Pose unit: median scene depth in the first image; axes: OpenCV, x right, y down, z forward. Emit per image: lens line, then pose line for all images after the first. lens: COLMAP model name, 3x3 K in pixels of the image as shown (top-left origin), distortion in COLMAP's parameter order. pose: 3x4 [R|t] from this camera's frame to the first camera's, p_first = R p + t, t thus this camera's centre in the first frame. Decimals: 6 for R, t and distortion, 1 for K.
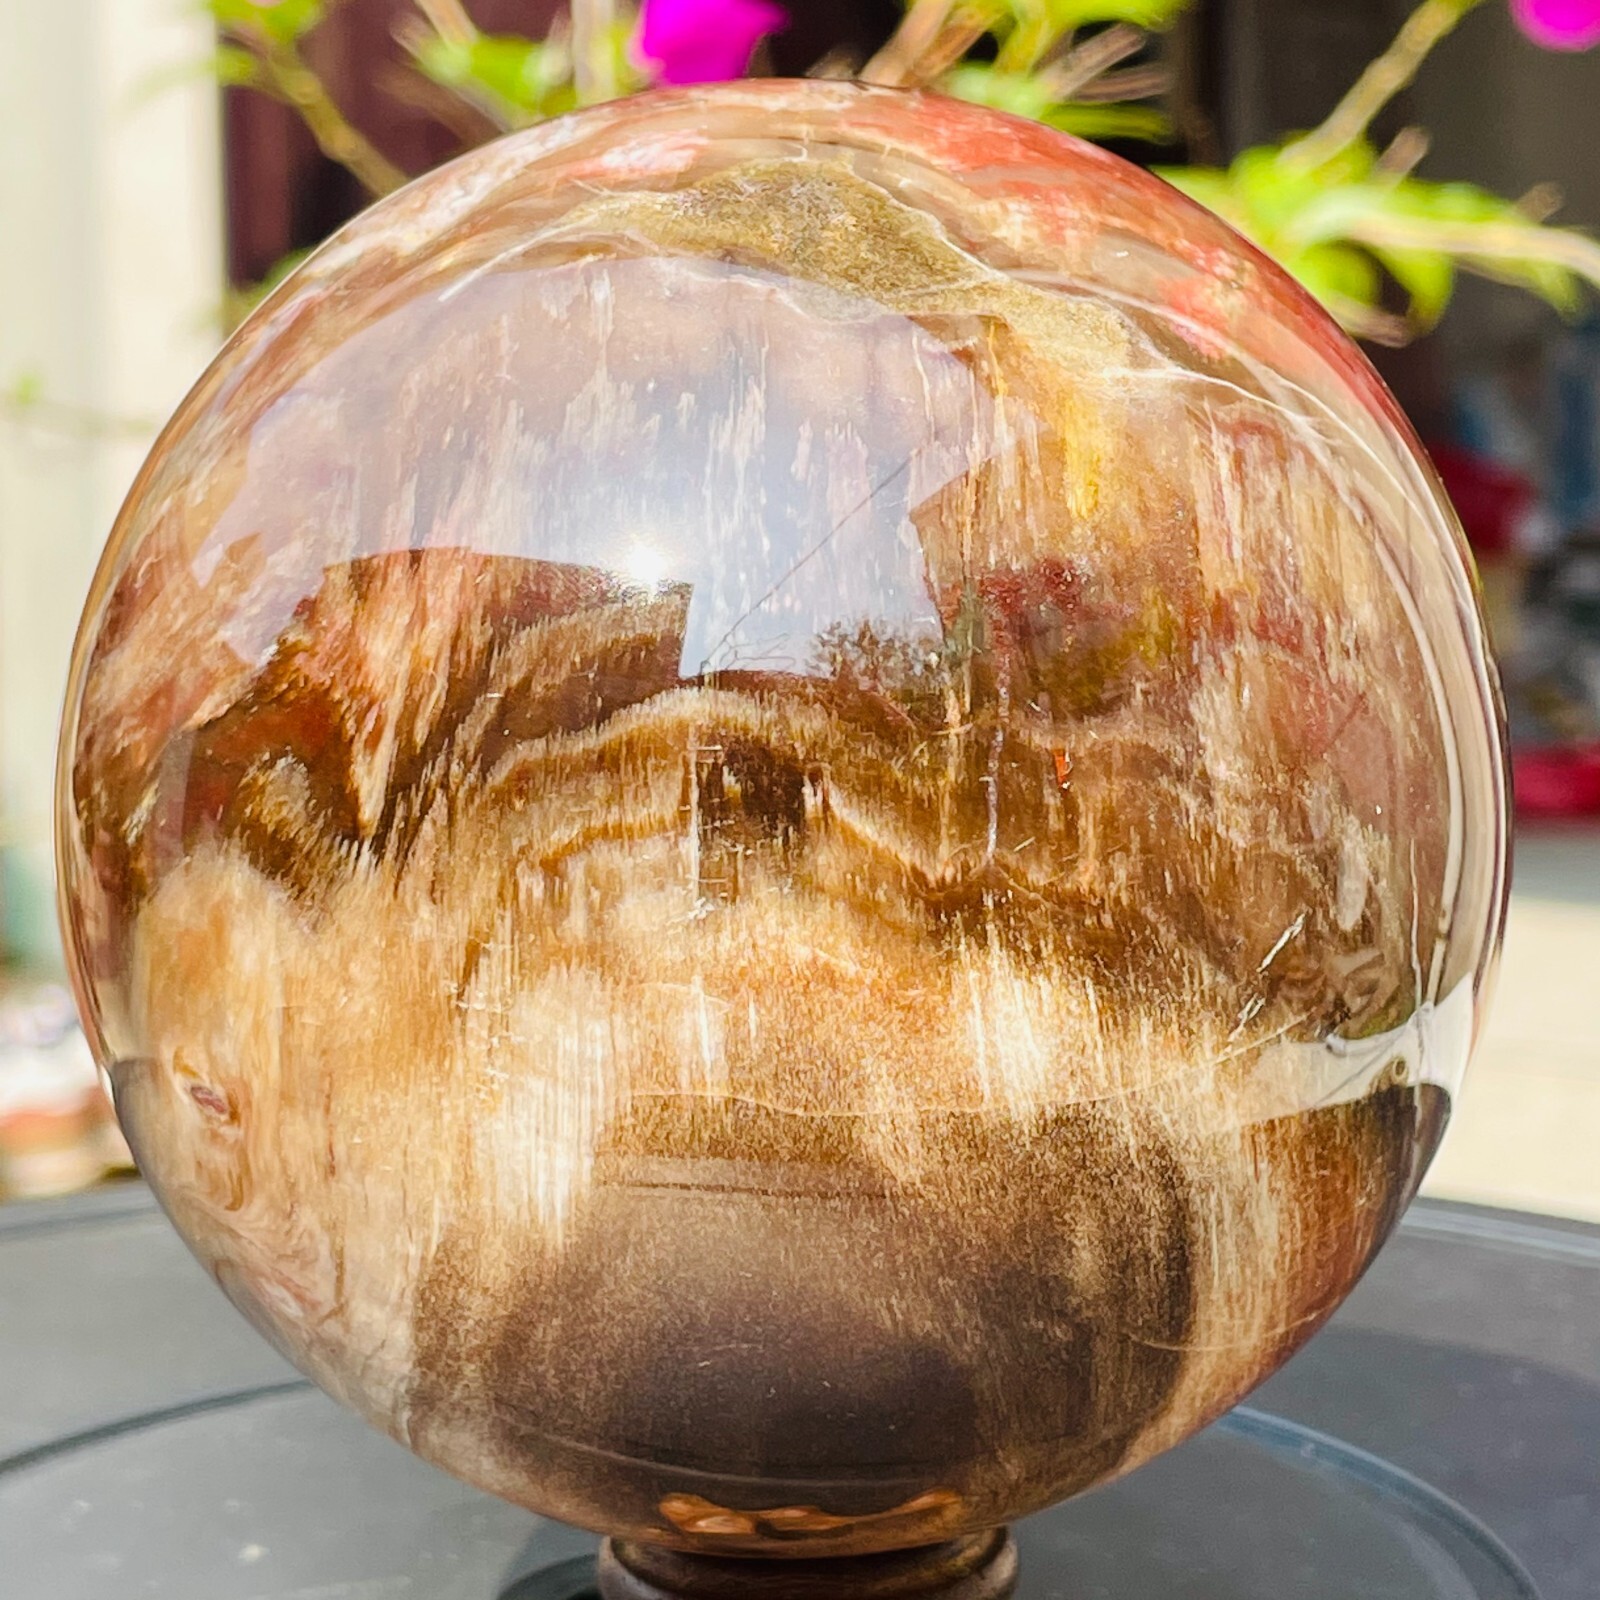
lens RADIAL K [[4046.0, 0, 798.9], [0, 4046.0, 772.9], [0, 0, 1]] dist [0.169594, 1.781182]
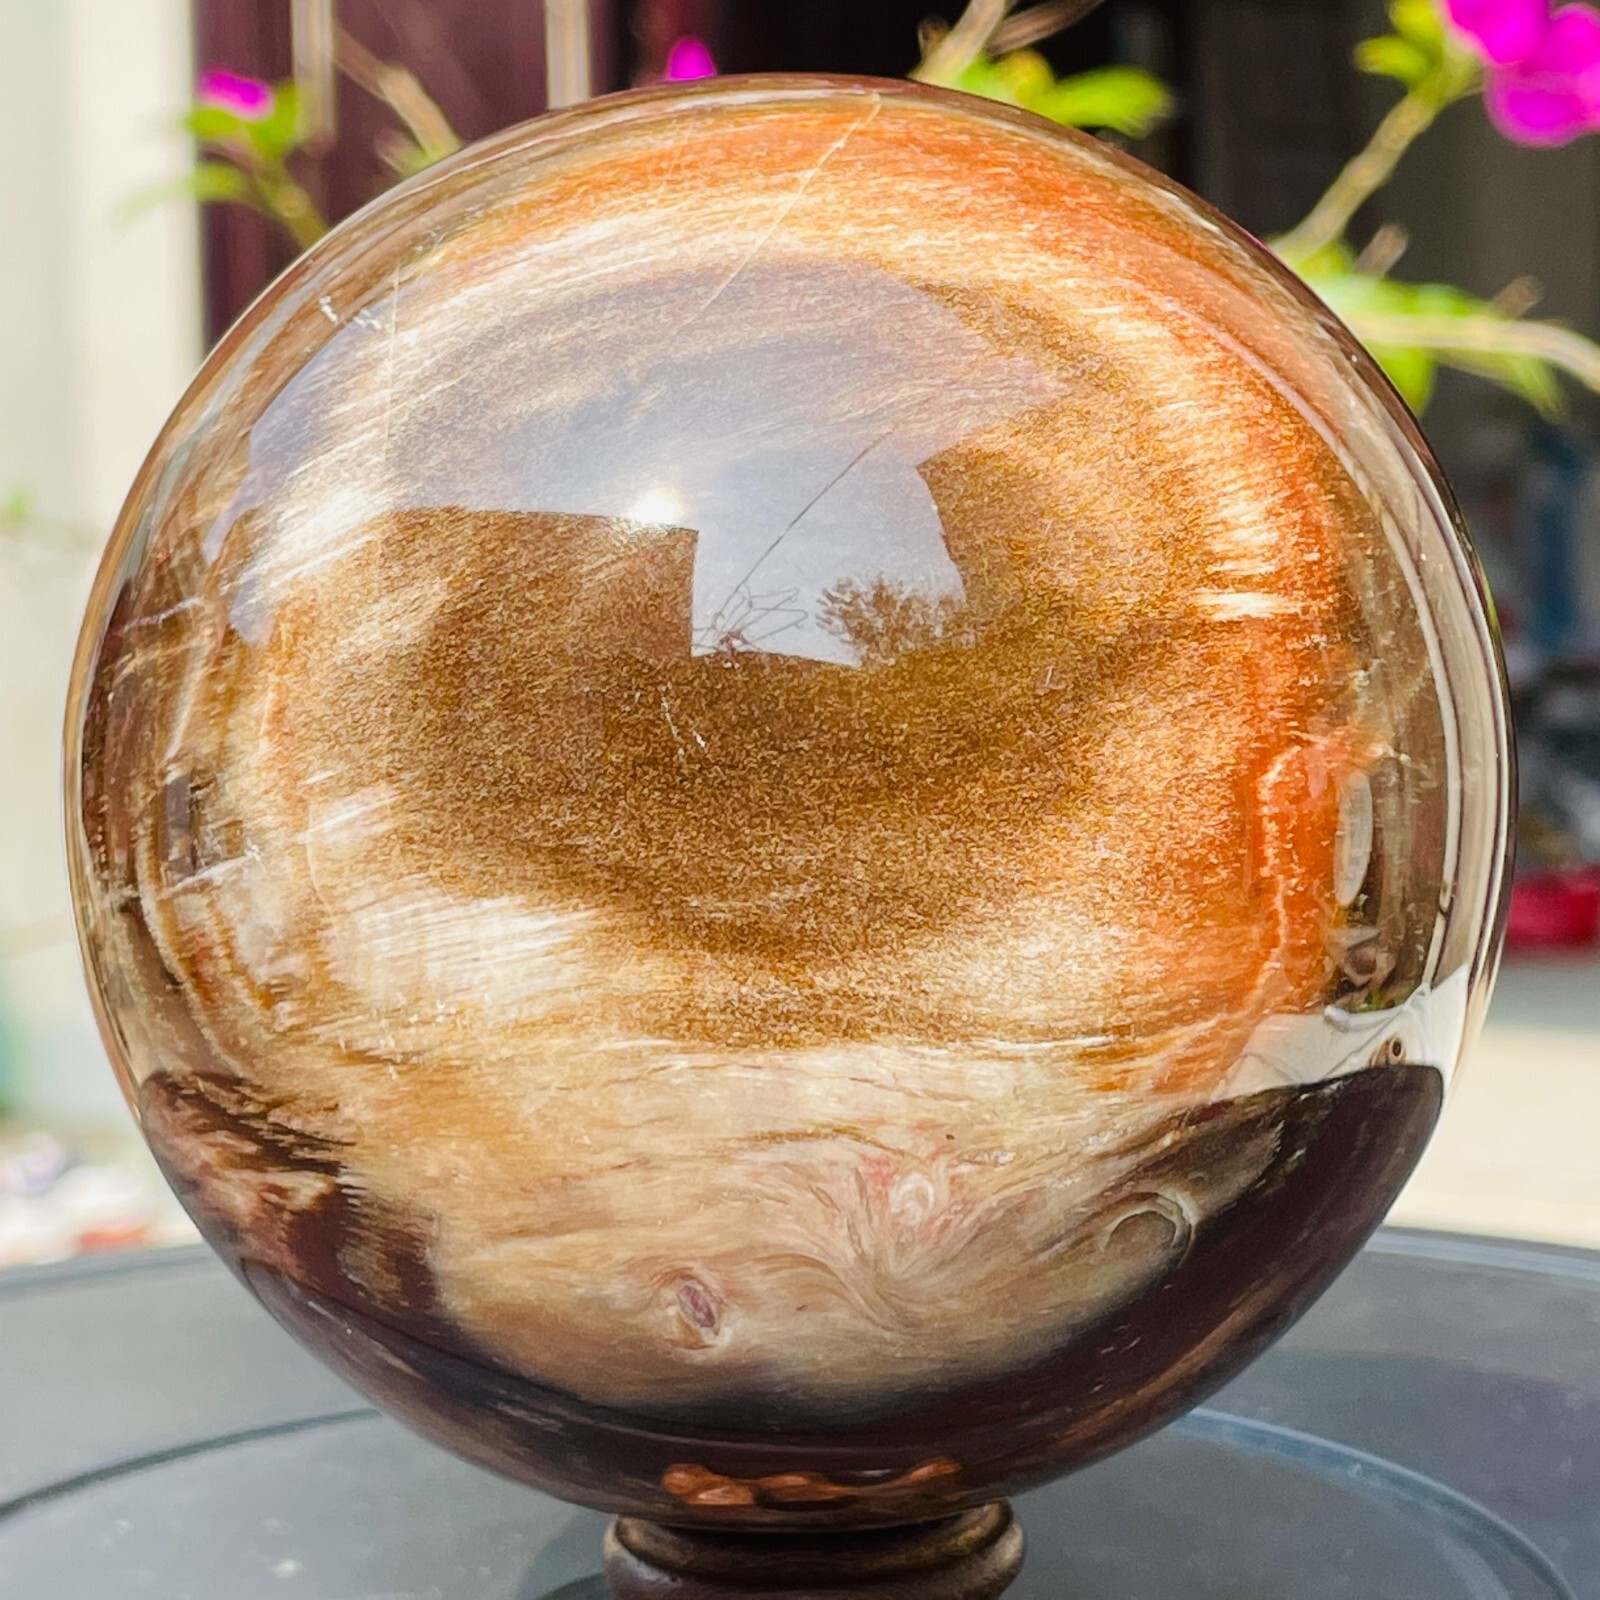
lens RADIAL K [[4046.0, 0, 798.9], [0, 4046.0, 772.9], [0, 0, 1]] dist [0.169594, 1.781182]
pose [[-0.155518, -0.969717, 0.188317, -0.220133], [0.662063, -0.243803, -0.708683, 0.859266], [0.733134, 0.014465, 0.679930, 0.379735]]
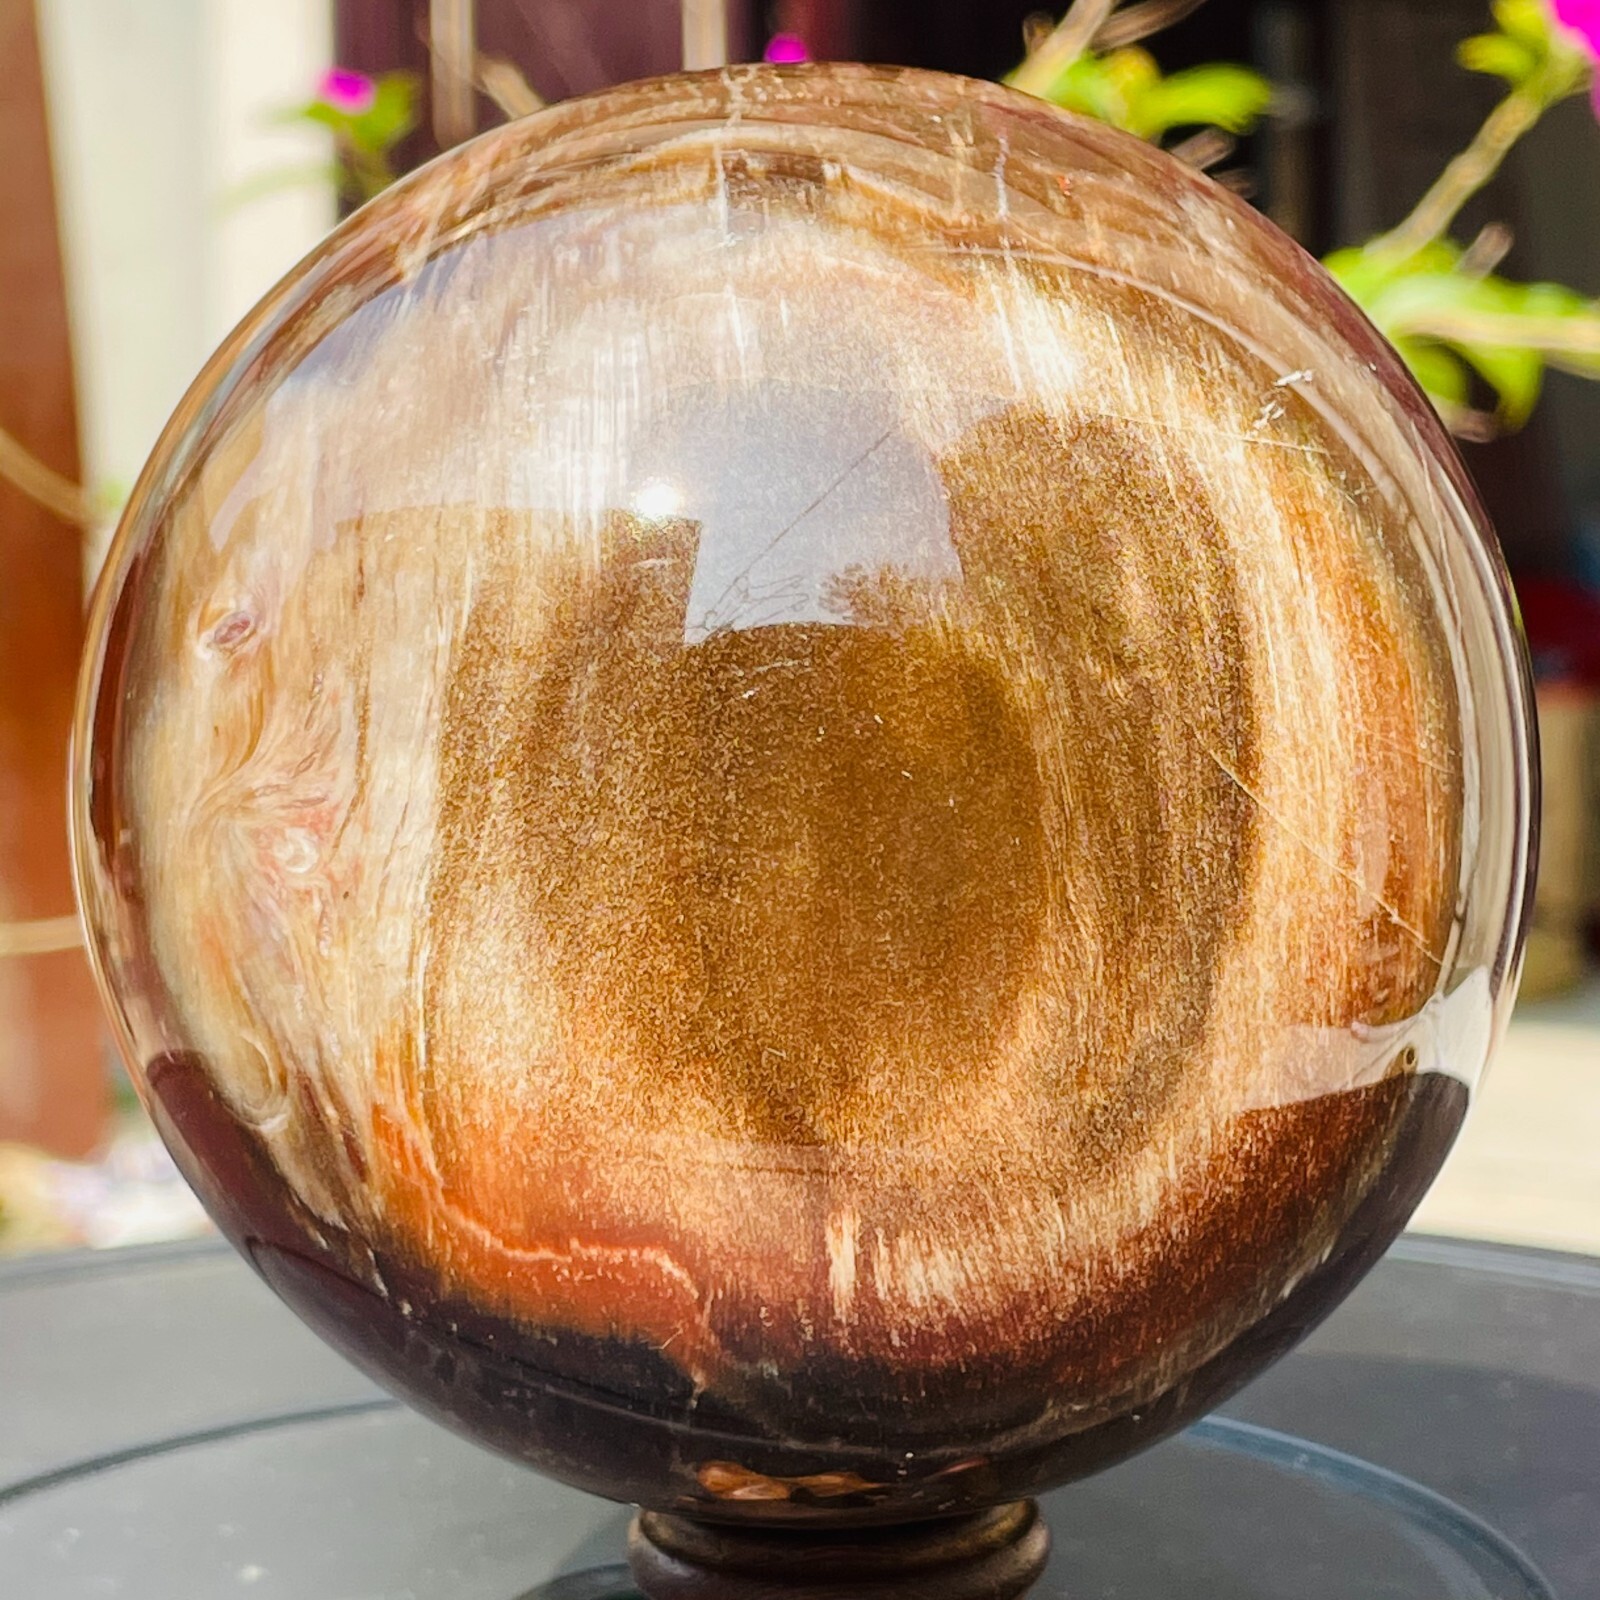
lens RADIAL K [[4046.0, 0, 798.9], [0, 4046.0, 772.9], [0, 0, 1]] dist [0.169594, 1.781182]
pose [[0.998976, -0.031868, 0.032127, -0.043689], [0.045191, 0.665715, -0.744837, 0.888587], [0.002349, 0.745526, 0.666473, 0.394498]]
